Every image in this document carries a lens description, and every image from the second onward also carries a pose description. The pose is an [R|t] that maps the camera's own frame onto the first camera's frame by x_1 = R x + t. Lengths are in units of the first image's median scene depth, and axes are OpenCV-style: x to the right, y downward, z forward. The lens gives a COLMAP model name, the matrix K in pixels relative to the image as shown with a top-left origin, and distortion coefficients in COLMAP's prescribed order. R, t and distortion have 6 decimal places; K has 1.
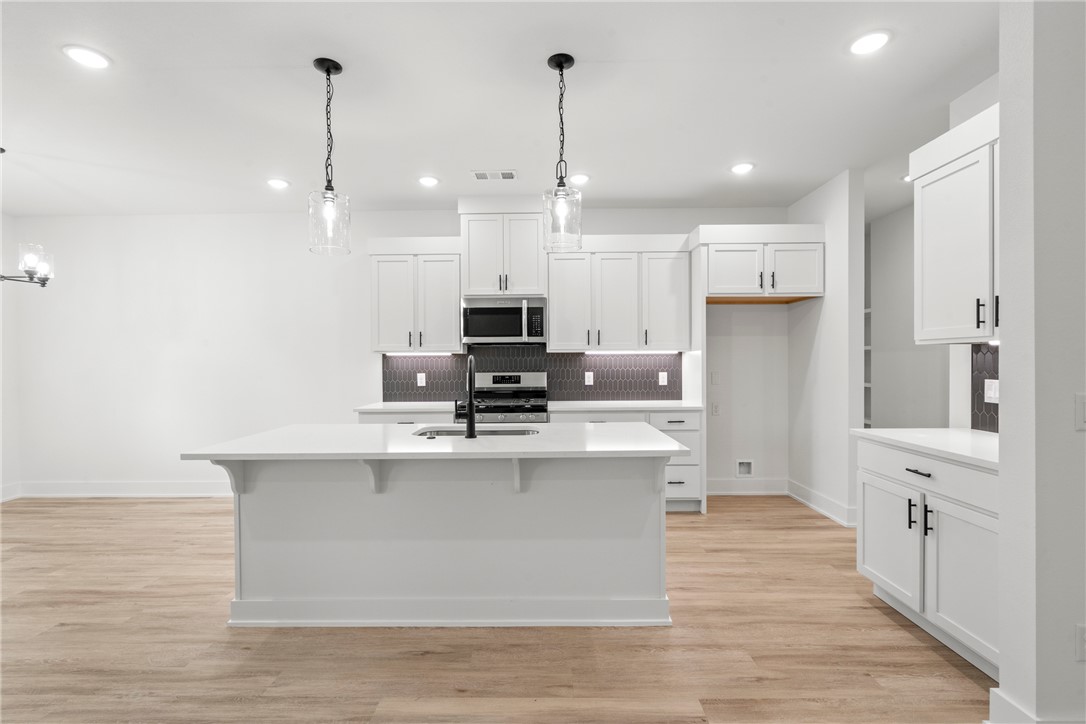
lens RADIAL K [[496.2, 0, 543.0], [0, 496.2, 364.0], [0, 0, 1]] dist [-0.006106, 0.001973]
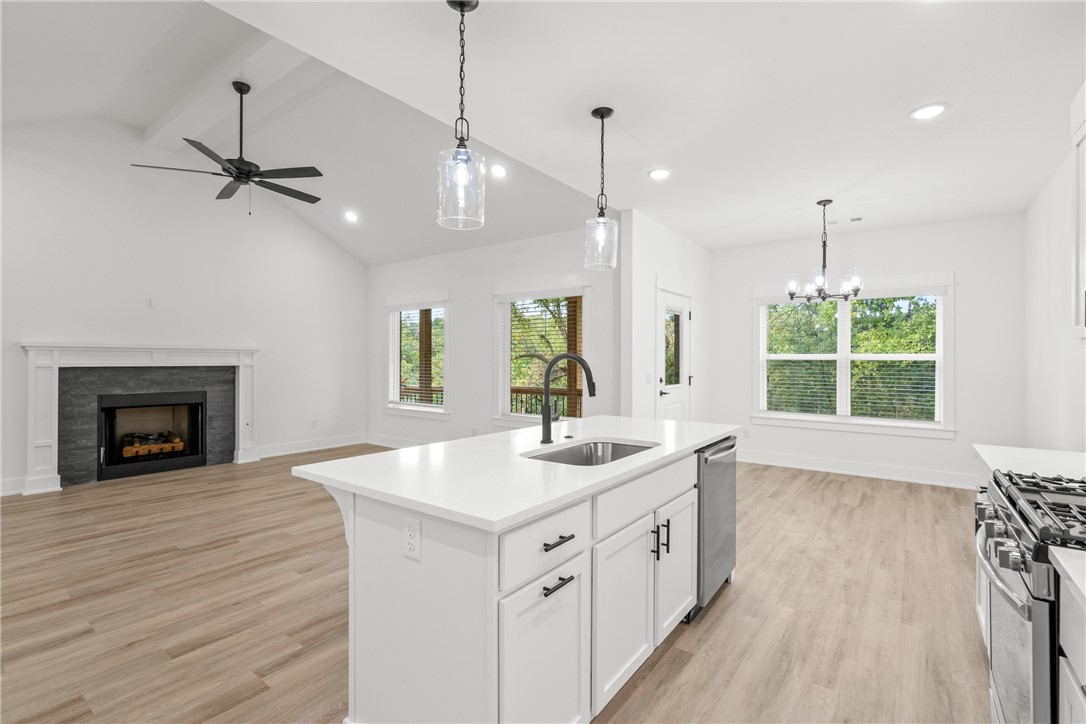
lens RADIAL K [[496.2, 0, 539.5], [0, 496.2, 358.3], [0, 0, 1]] dist [-0.006106, 0.001973]
pose [[-0.586070, 0.003438, -0.810253, 0.608107], [-0.006286, 0.999942, 0.008790, -0.014989], [0.810236, 0.010245, -0.586014, 1.561879]]
